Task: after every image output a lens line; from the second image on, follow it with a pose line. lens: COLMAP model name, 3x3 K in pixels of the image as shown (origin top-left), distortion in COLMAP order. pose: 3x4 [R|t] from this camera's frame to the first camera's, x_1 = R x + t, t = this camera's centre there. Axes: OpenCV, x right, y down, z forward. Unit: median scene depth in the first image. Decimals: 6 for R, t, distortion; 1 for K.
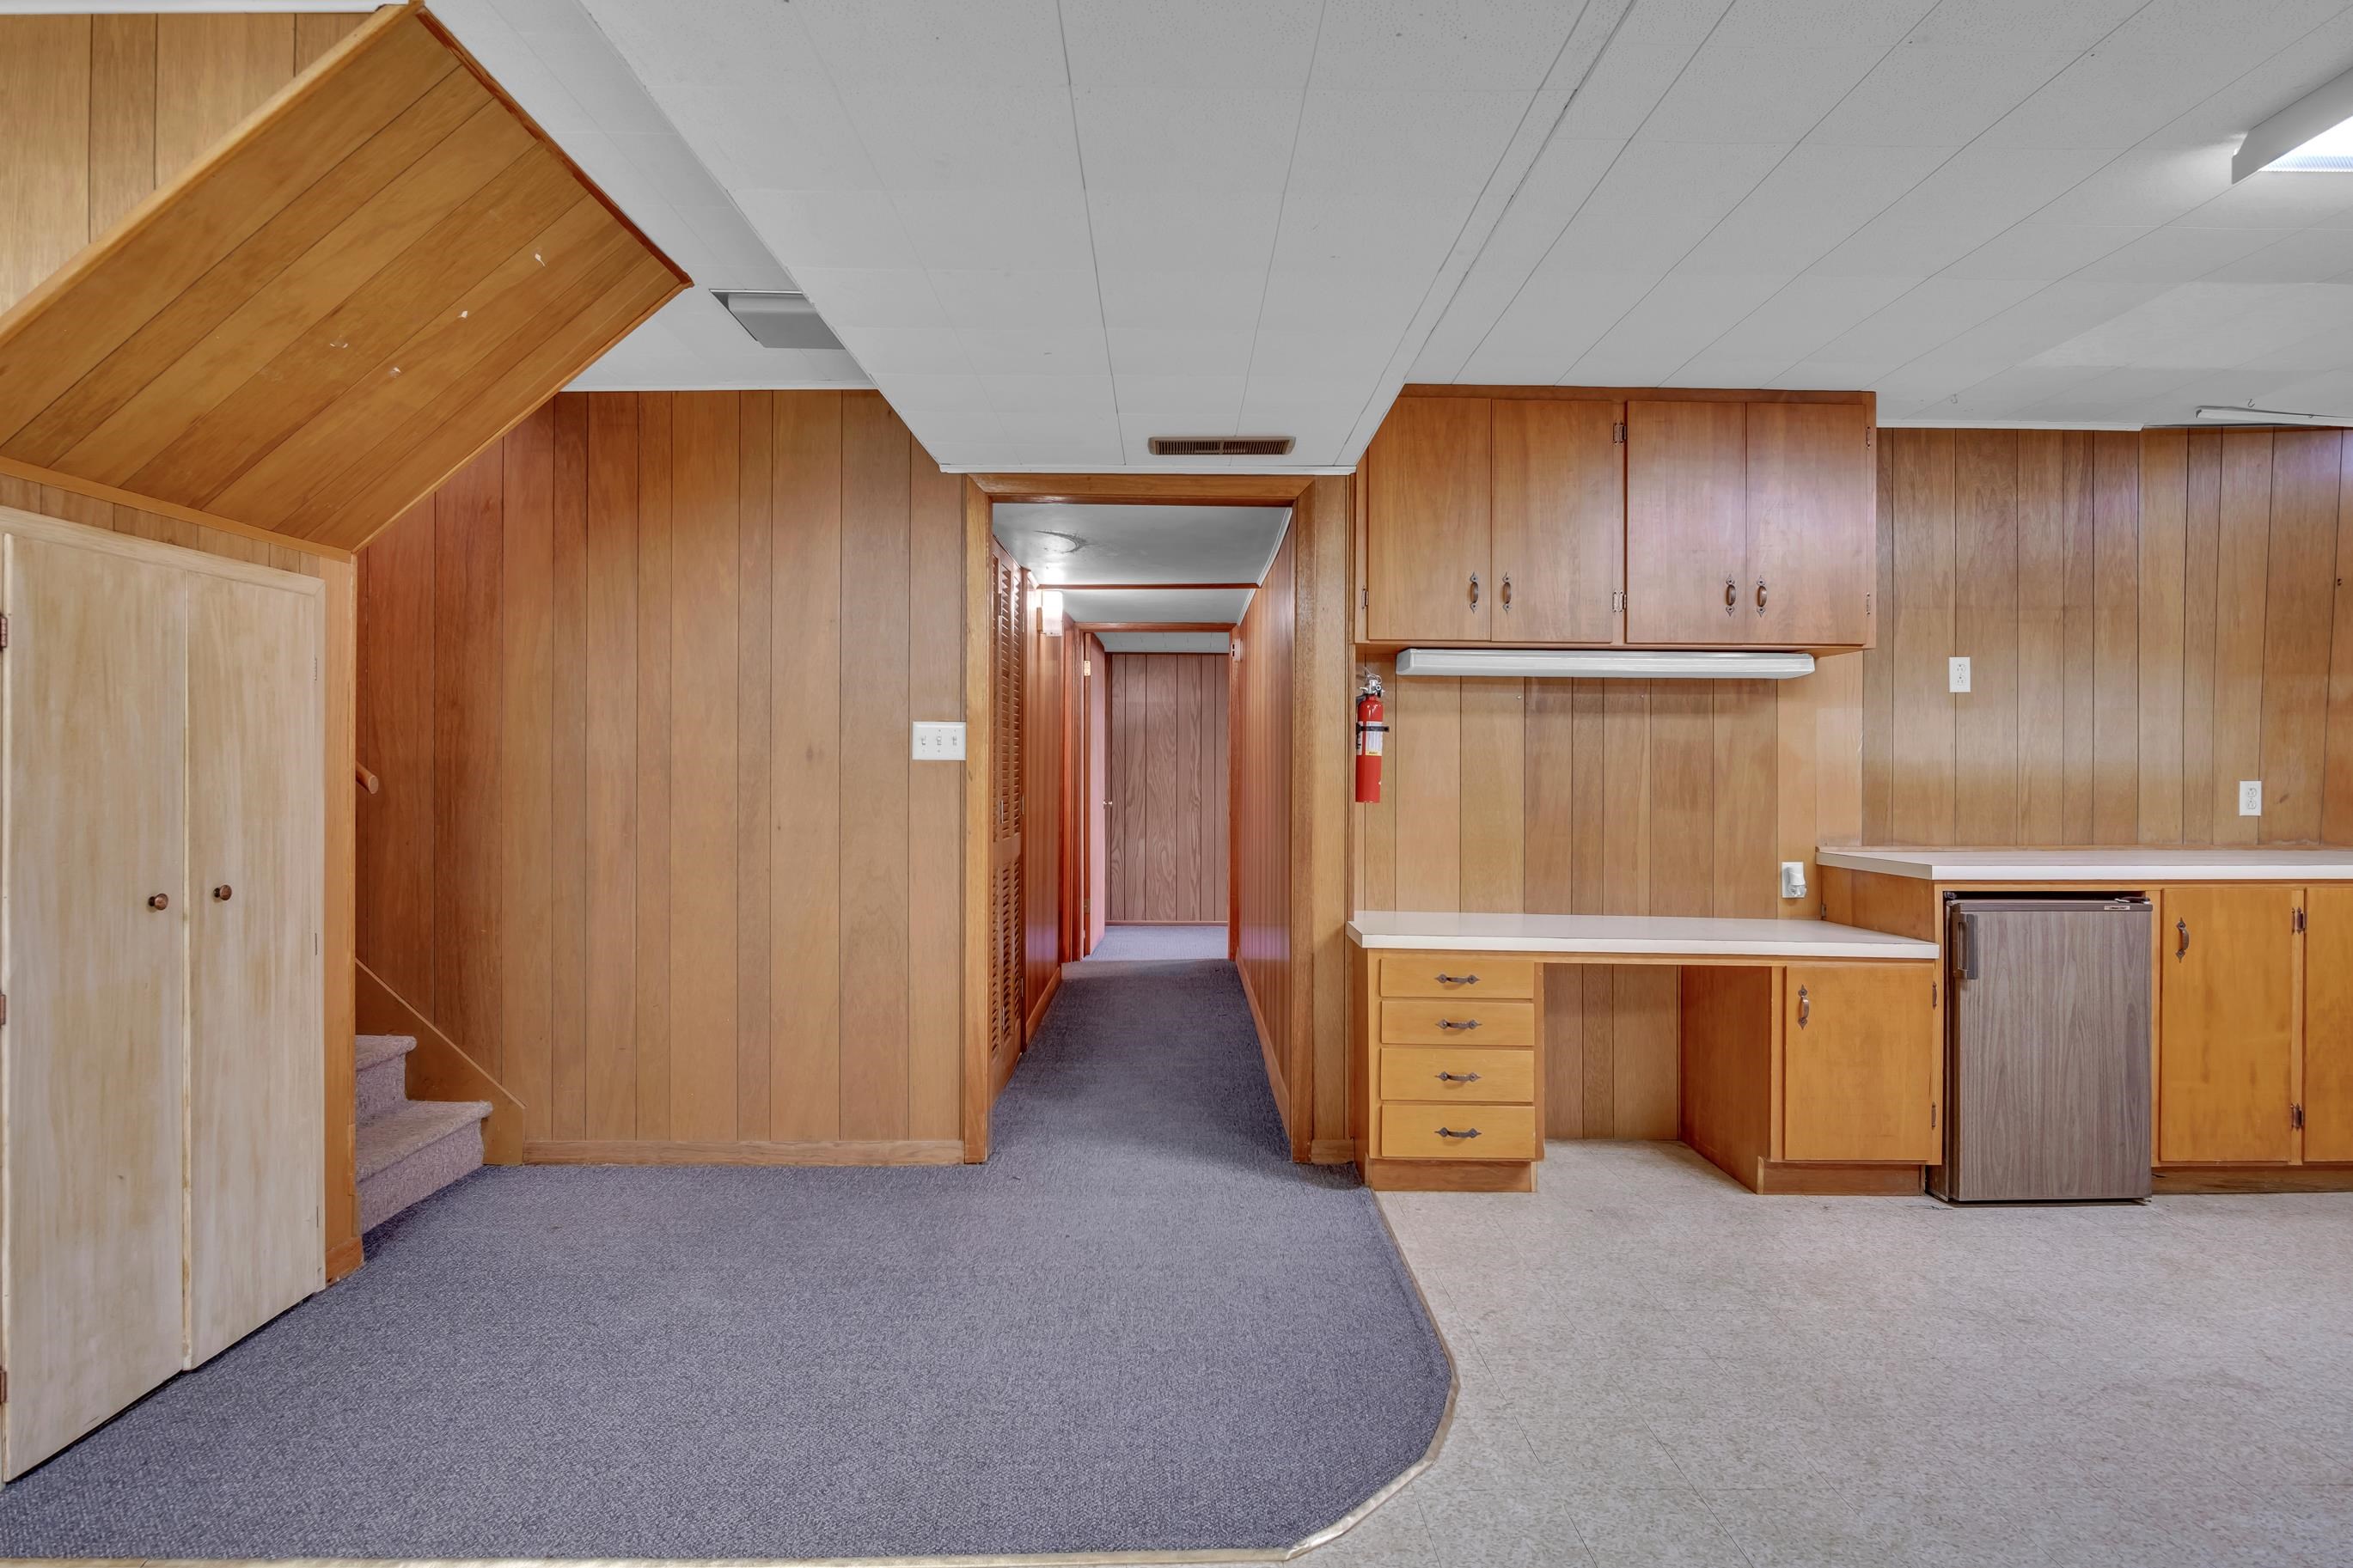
lens RADIAL K [[1279.8, 0, 1175.5], [0, 1279.8, 773.7], [0, 0, 1]] dist [-0.030288, 0.005734]
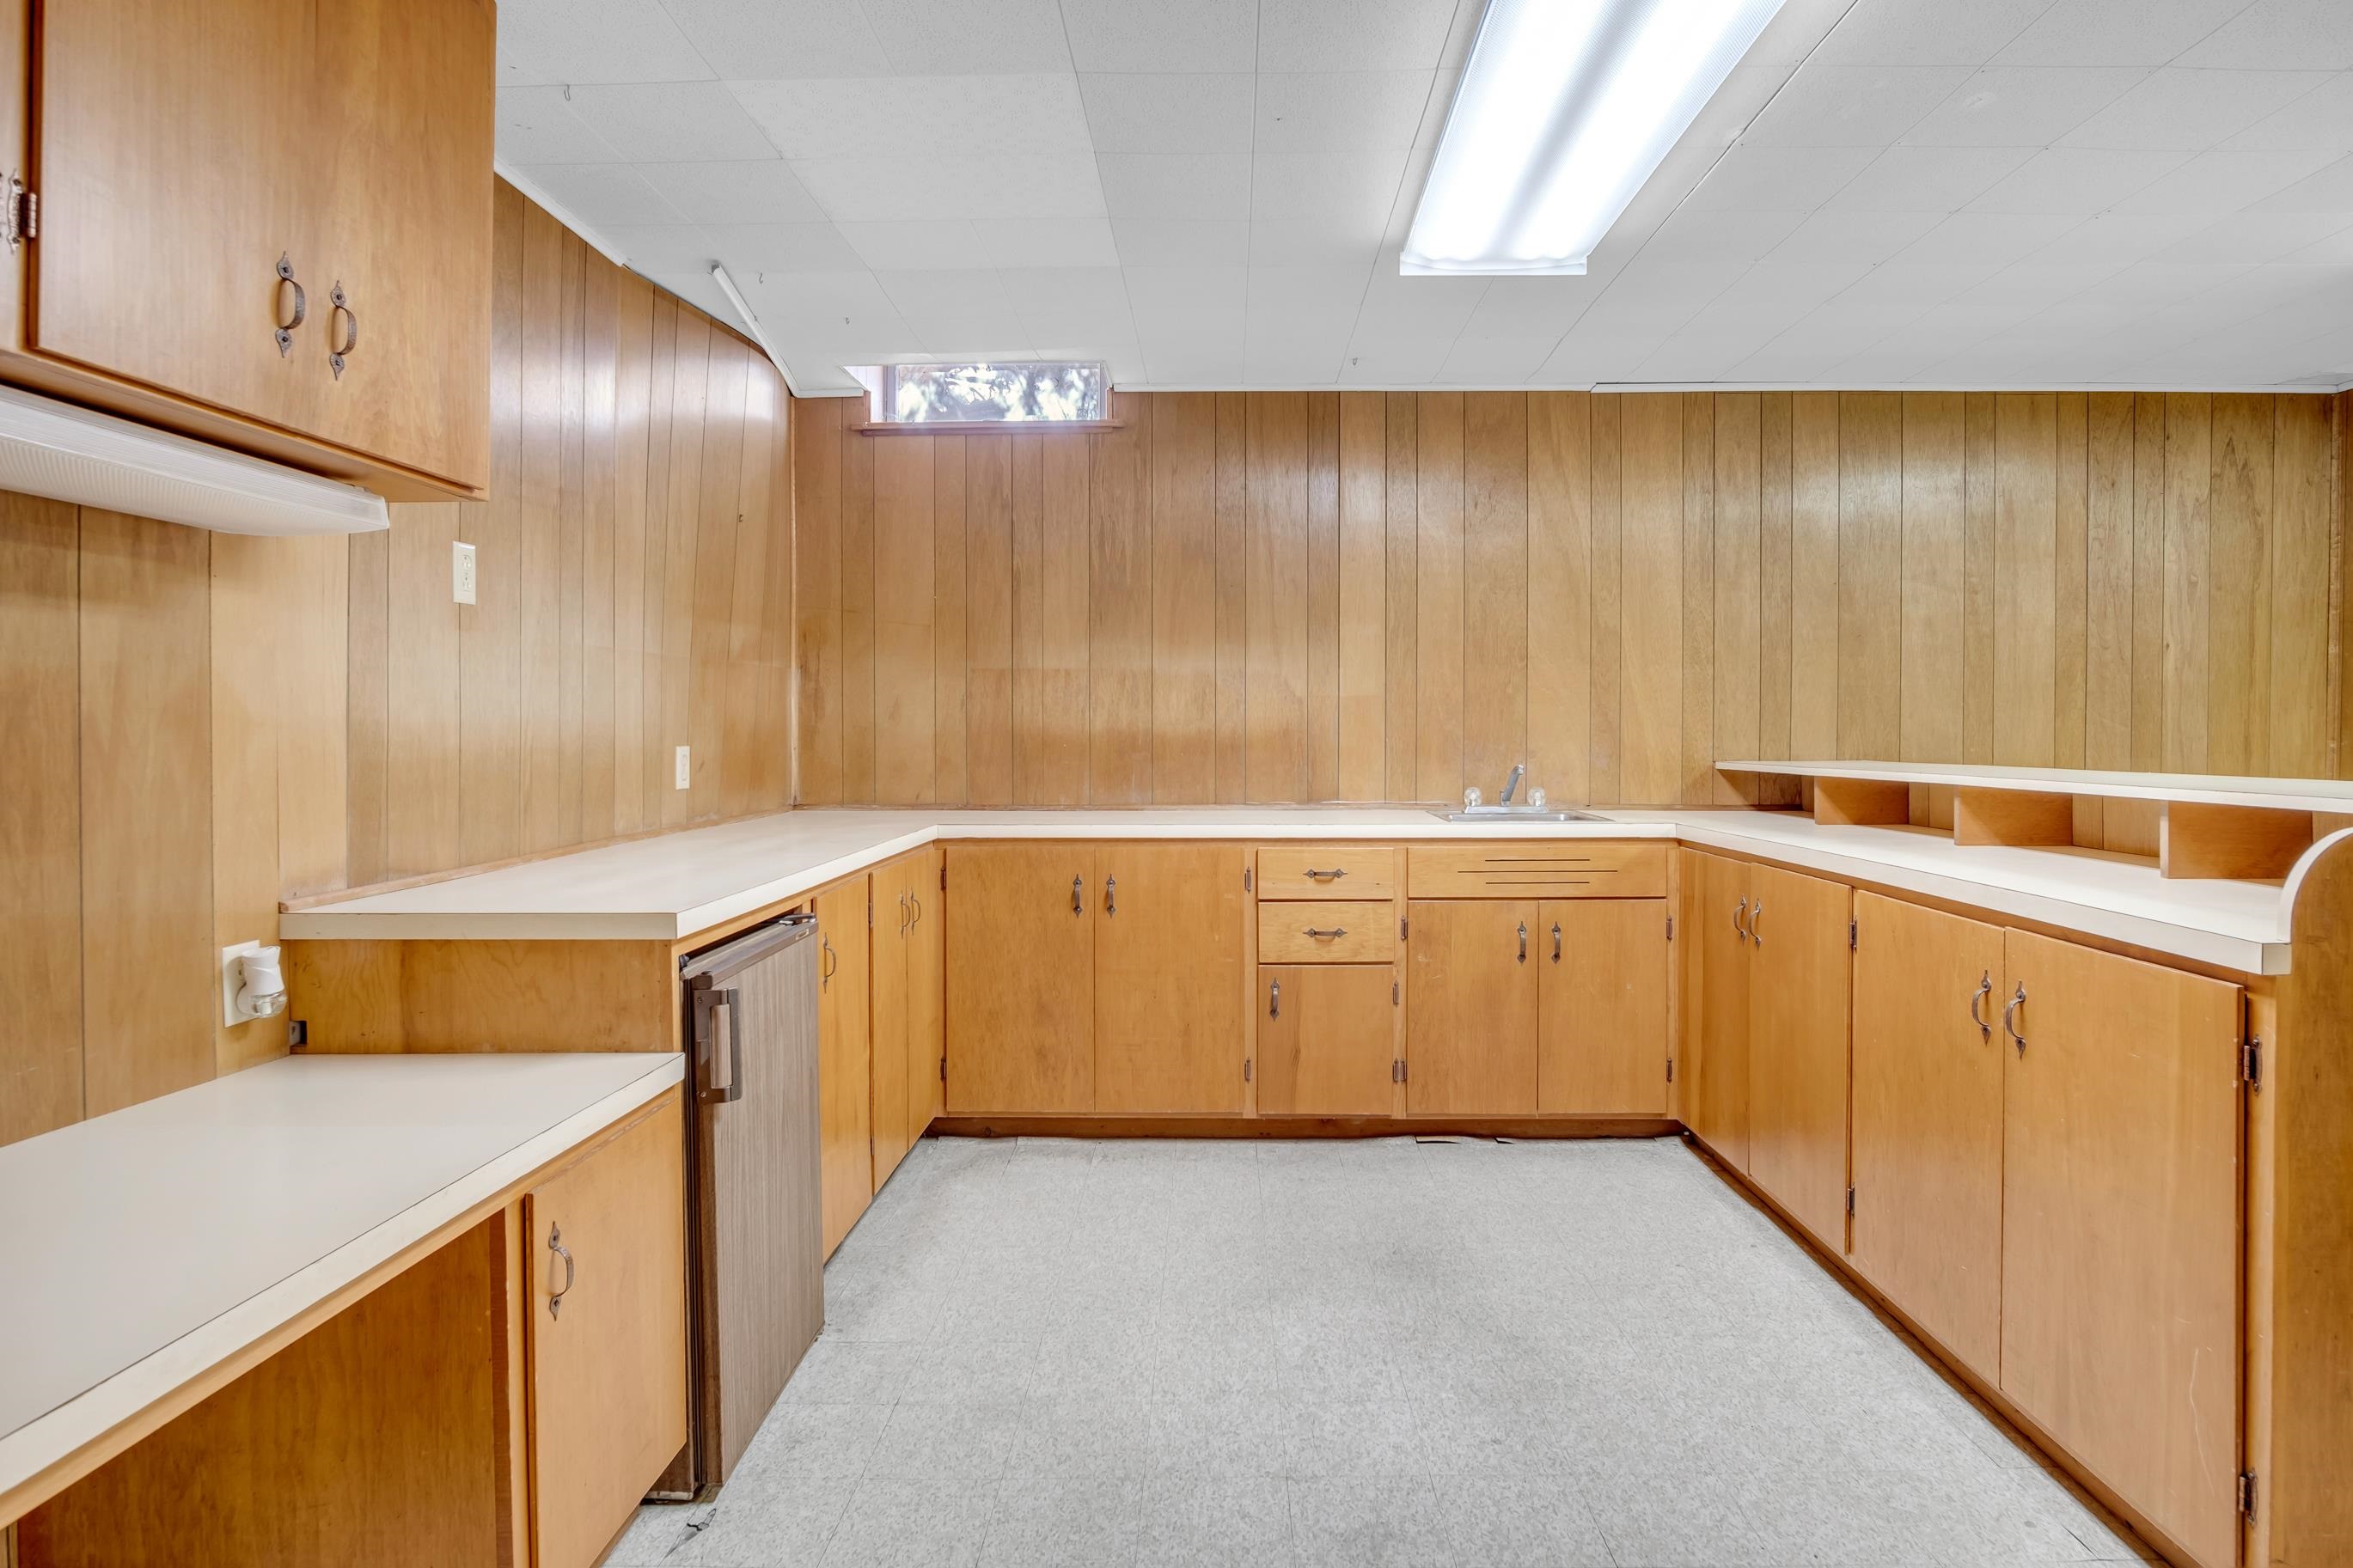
lens RADIAL K [[1279.8, 0, 1190.0], [0, 1279.8, 739.0], [0, 0, 1]] dist [-0.030288, 0.005734]
pose [[0.031893, -0.012130, 0.999418, 0.047894], [0.008390, 0.999894, 0.011868, -0.006071], [-0.999456, 0.008007, 0.031992, 0.647850]]
